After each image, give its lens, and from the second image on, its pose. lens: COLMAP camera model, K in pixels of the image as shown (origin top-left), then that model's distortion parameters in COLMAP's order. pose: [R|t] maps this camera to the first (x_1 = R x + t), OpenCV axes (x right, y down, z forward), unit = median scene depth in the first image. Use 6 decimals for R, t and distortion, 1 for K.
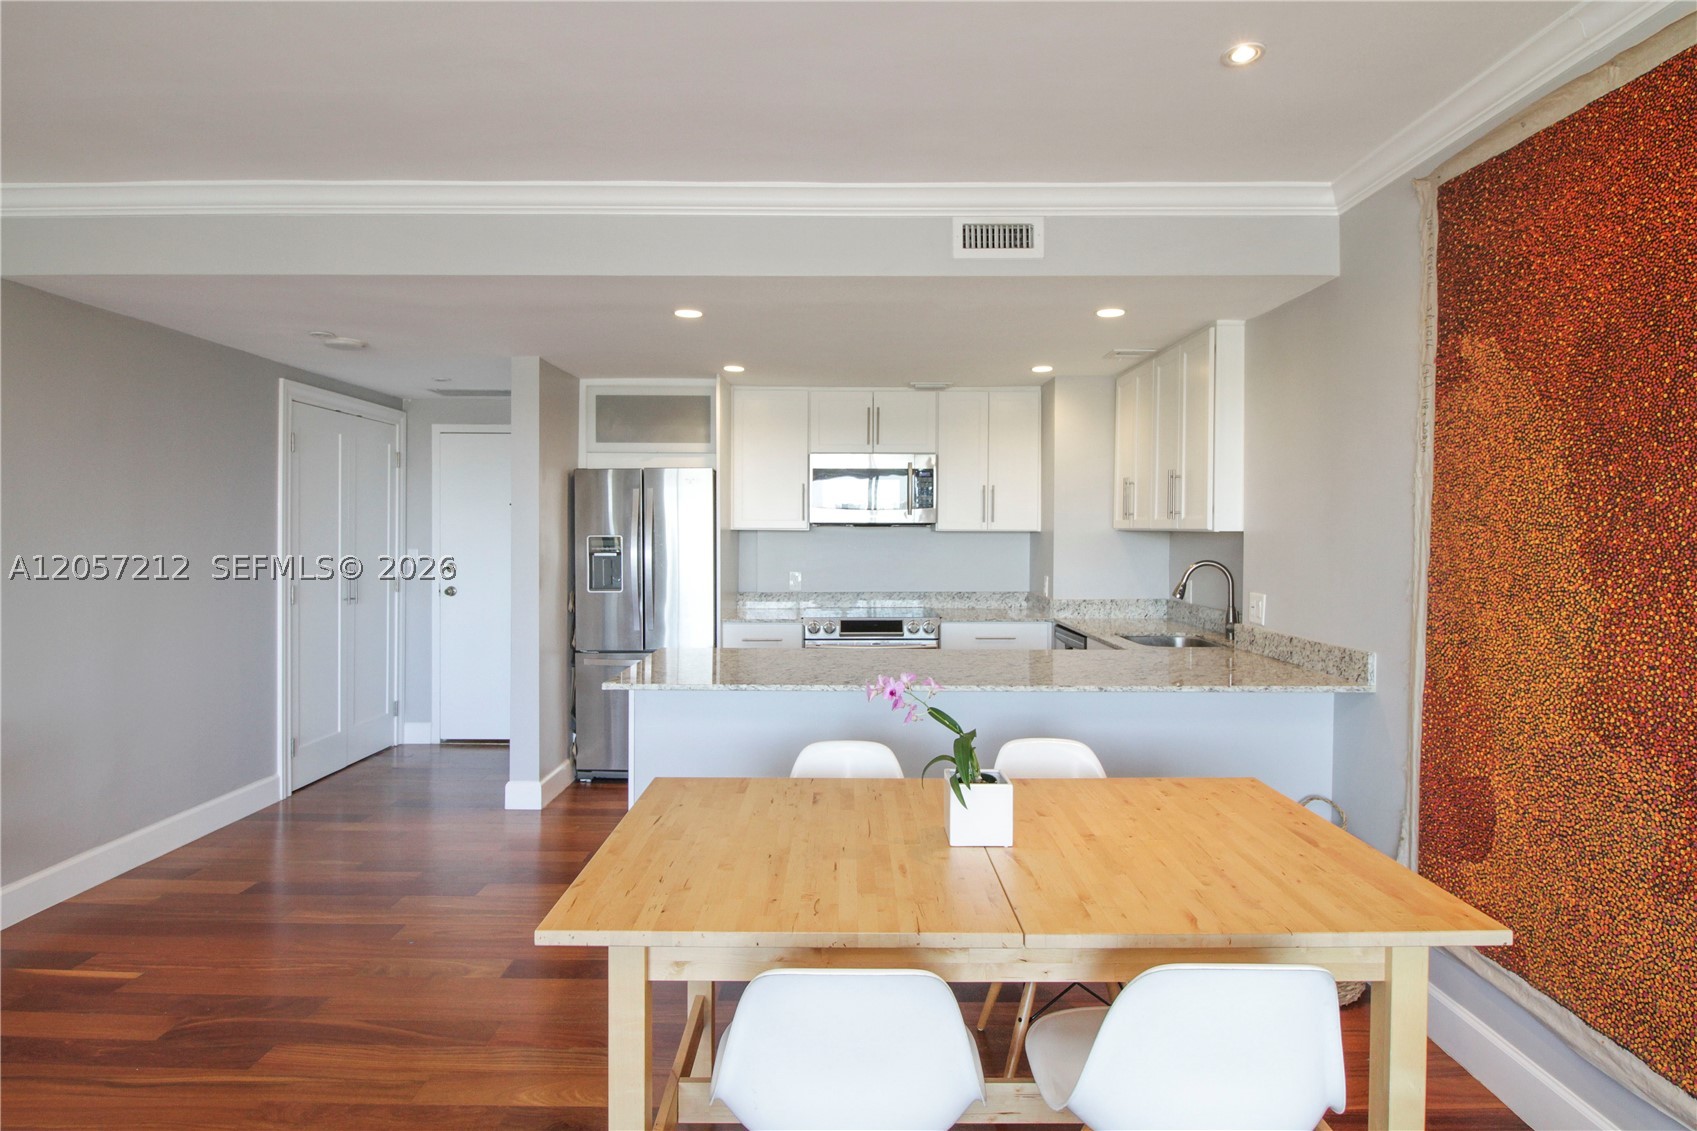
lens RADIAL K [[897.0, 0, 841.6], [0, 897.0, 556.0], [0, 0, 1]] dist [-0.011715, -0.002588]
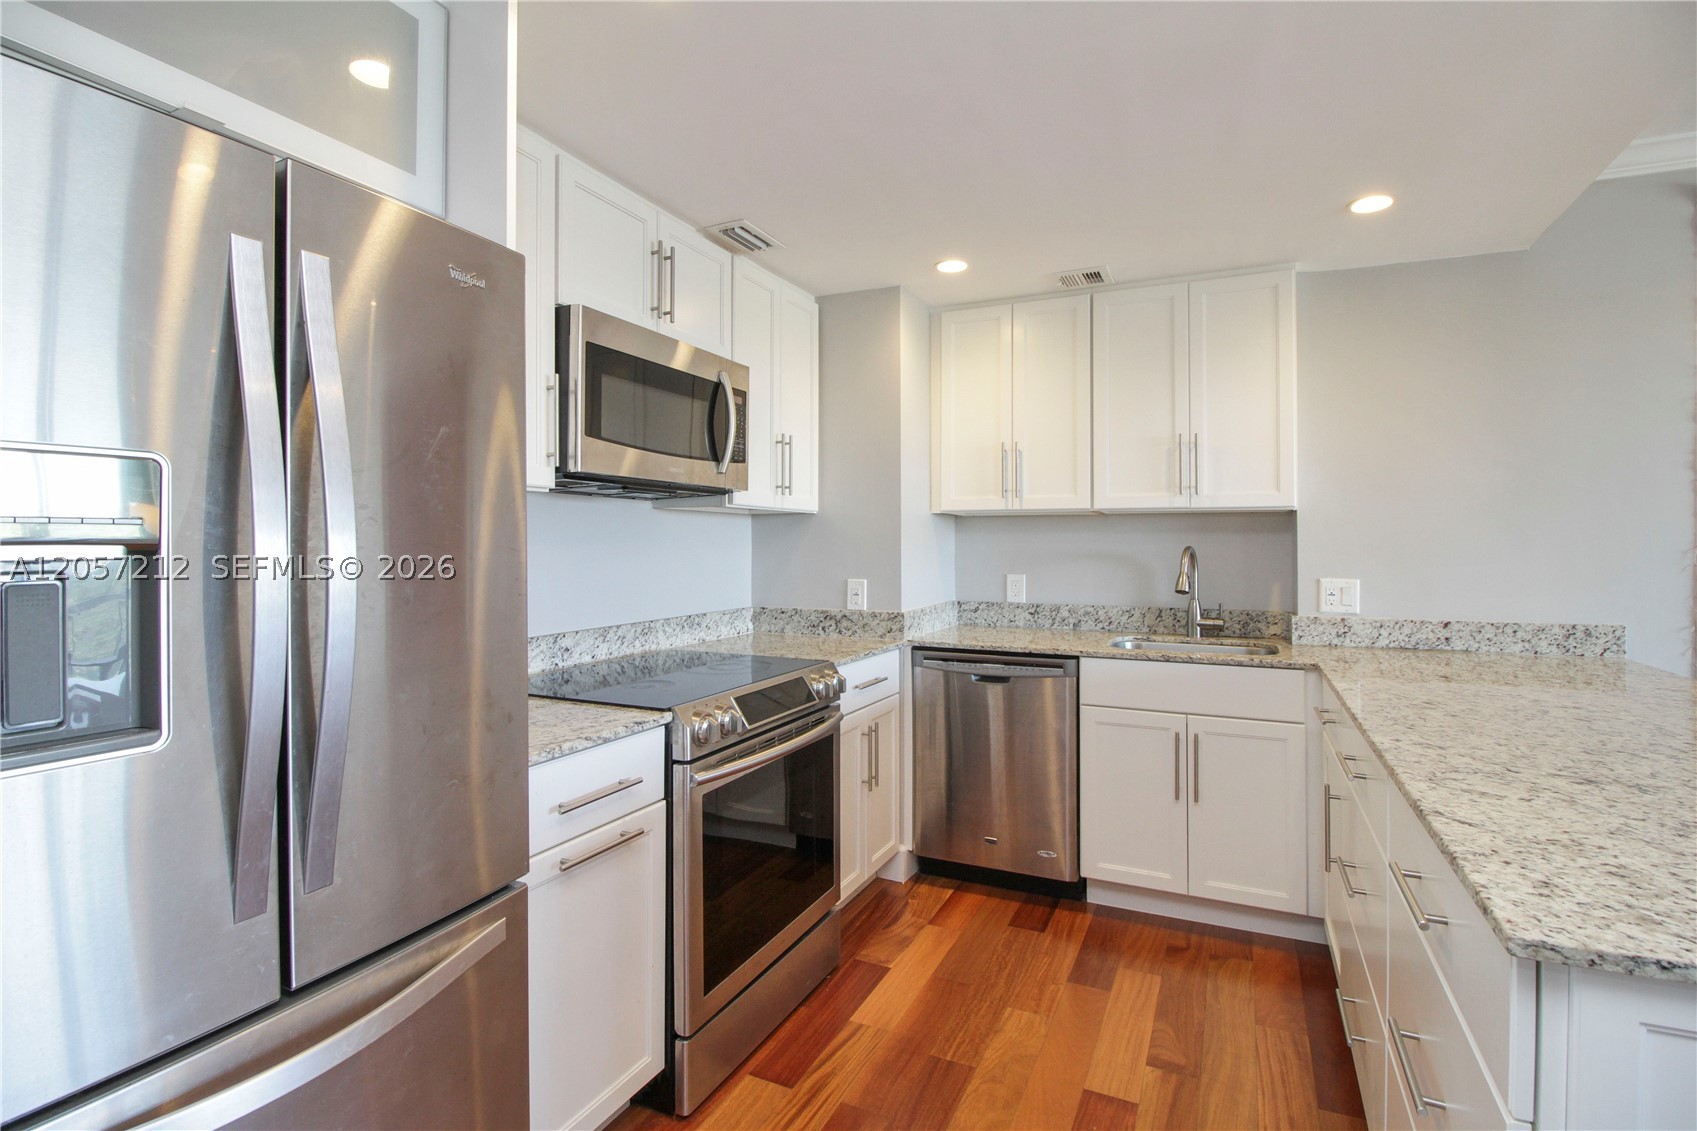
lens RADIAL K [[803.2, 0, 856.6], [0, 803.2, 535.8], [0, 0, 1]] dist [-0.003197, -0.001465]
pose [[0.419076, 0.005341, 0.907935, -0.668408], [0.024463, 0.999553, -0.017171, 0.000706], [-0.907621, 0.029407, 0.418758, 1.581510]]
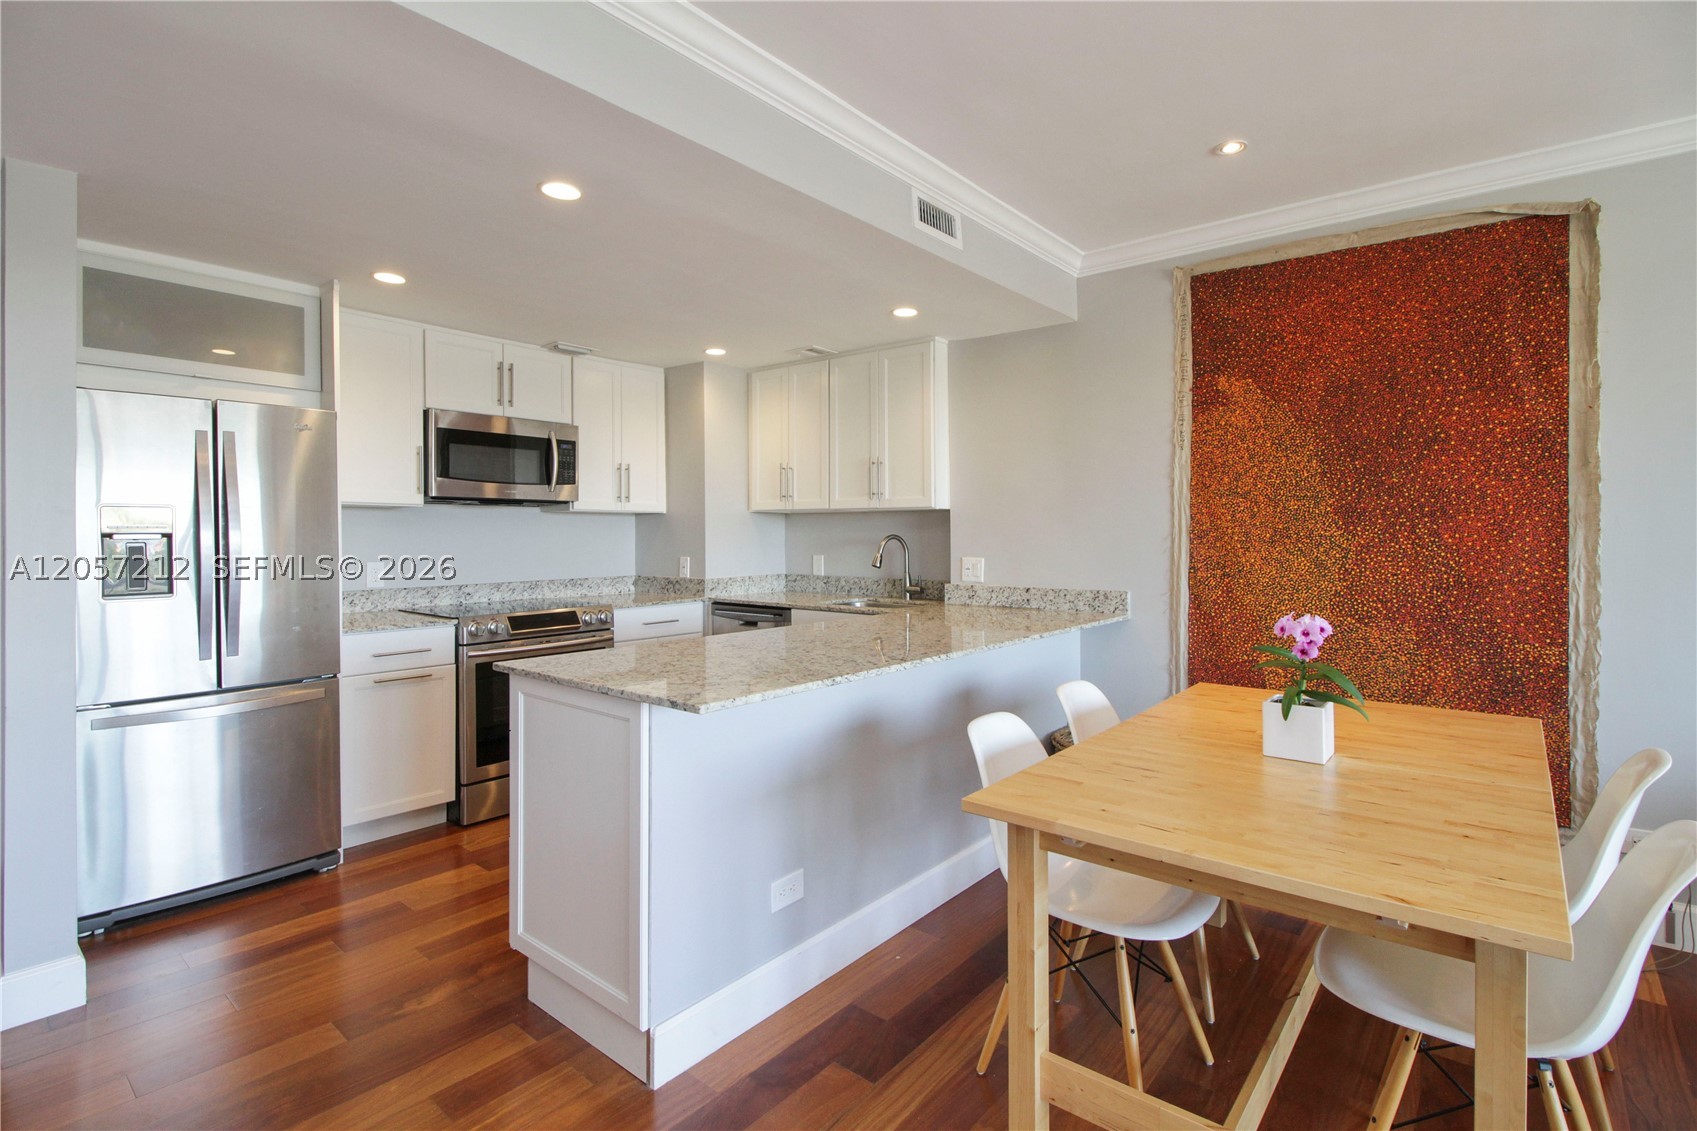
lens RADIAL K [[803.2, 0, 858.0], [0, 803.2, 521.3], [0, 0, 1]] dist [-0.003197, -0.001465]
pose [[0.629586, 0.008089, 0.776889, -0.738457], [0.024020, 0.999265, -0.029870, 0.029379], [-0.776559, 0.037467, 0.628929, 0.593756]]
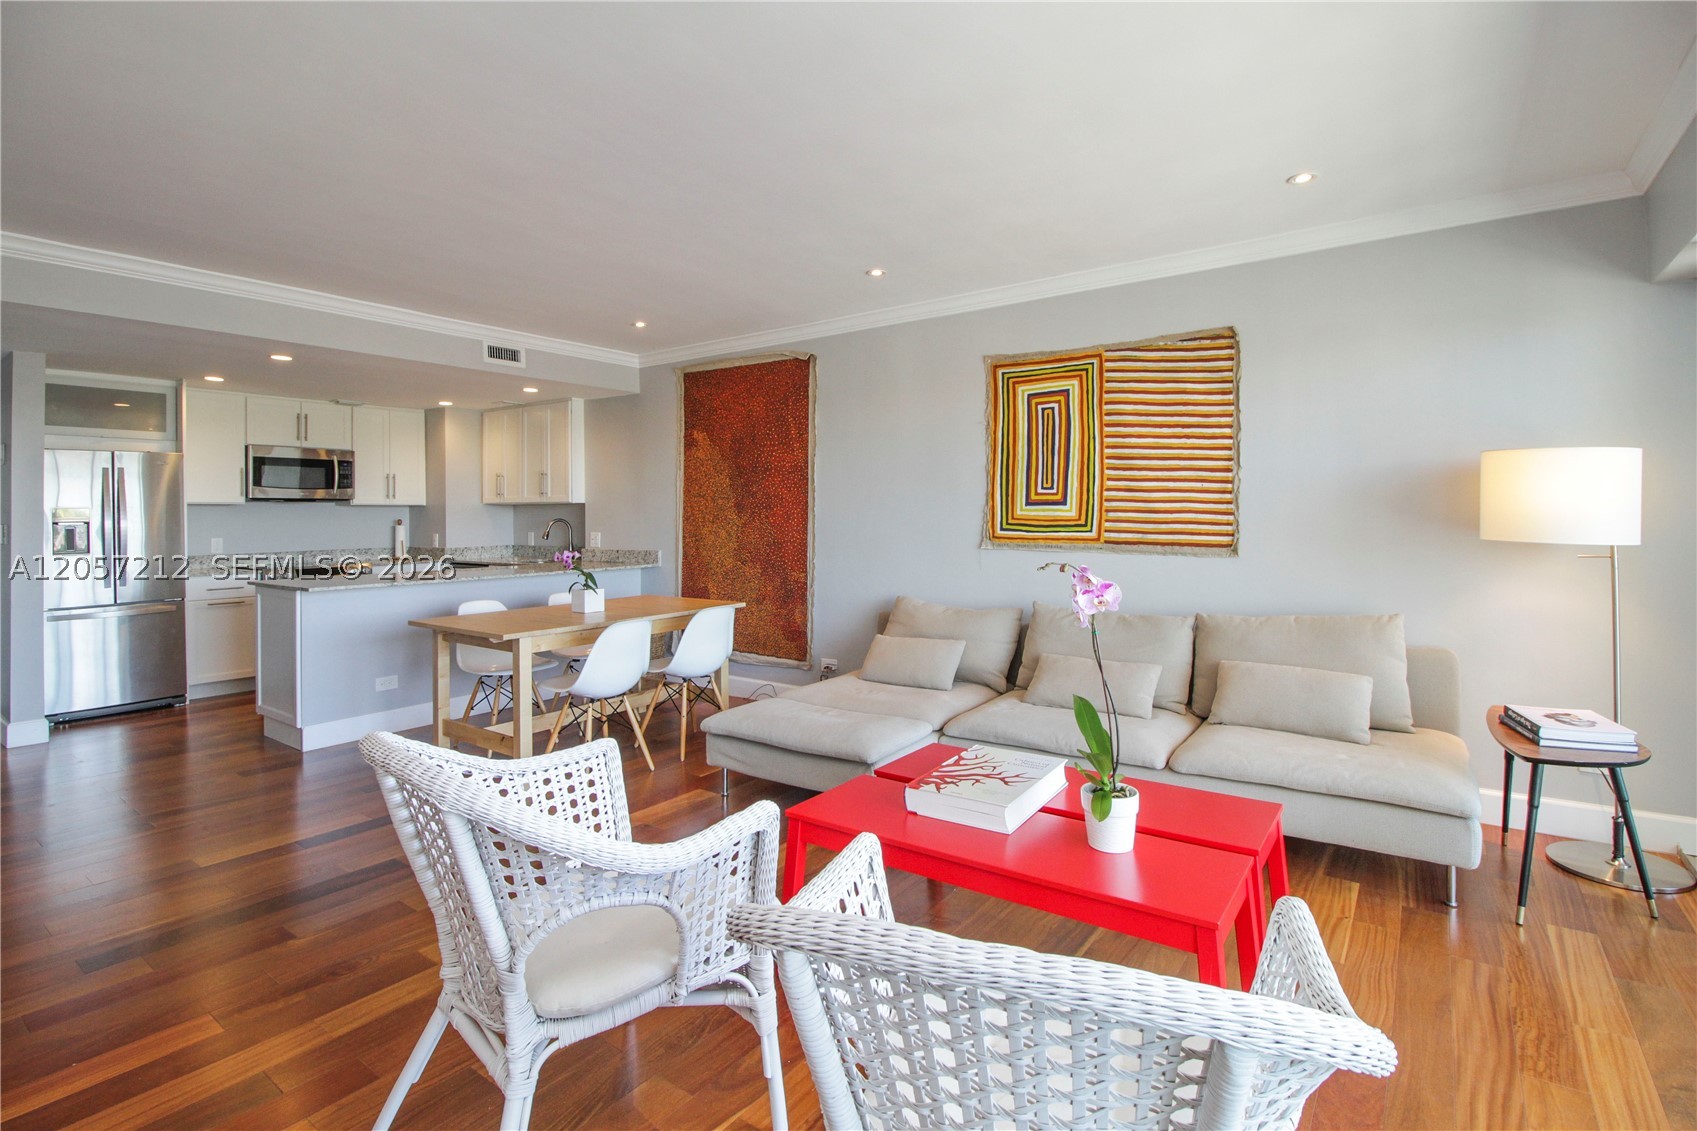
lens RADIAL K [[803.2, 0, 837.4], [0, 803.2, 504.1], [0, 0, 1]] dist [-0.003197, -0.001465]
pose [[0.588788, 0.003417, 0.808280, -1.016417], [0.030505, 0.999185, -0.026445, 0.060809], [-0.807712, 0.040227, 0.588204, -0.789214]]
